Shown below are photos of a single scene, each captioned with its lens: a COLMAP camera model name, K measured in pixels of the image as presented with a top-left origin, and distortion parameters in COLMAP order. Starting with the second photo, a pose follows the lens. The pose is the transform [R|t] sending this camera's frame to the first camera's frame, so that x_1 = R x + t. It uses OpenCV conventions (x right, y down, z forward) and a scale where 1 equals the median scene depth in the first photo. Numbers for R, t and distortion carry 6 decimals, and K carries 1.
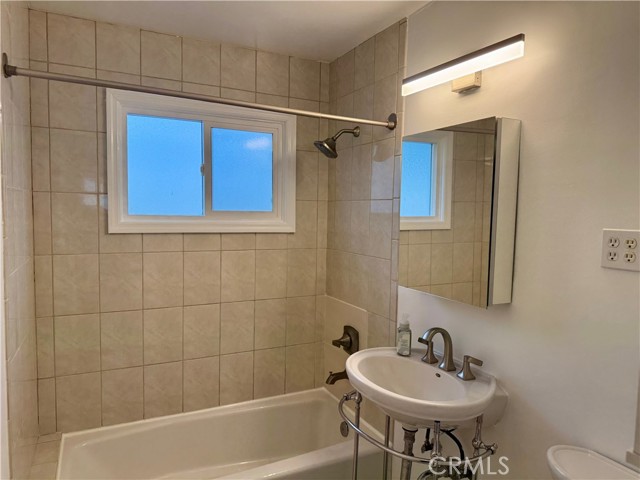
lens RADIAL K [[455.1, 0, 322.1], [0, 455.1, 240.3], [0, 0, 1]] dist [0.032011, -0.039934]
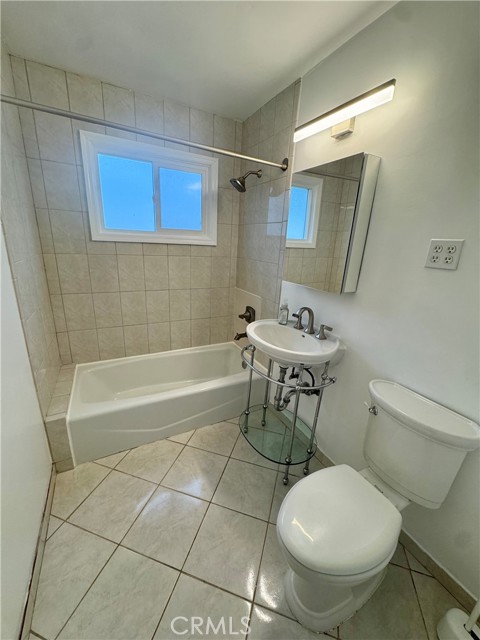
lens RADIAL K [[255.1, 0, 239.5], [0, 255.1, 318.3], [0, 0, 1]] dist [-0.002818, -0.000248]
pose [[0.999442, 0.025697, 0.021360, 0.007456], [-0.029765, 0.975150, 0.219538, 0.036753], [-0.015188, -0.220051, 0.975370, 0.120543]]
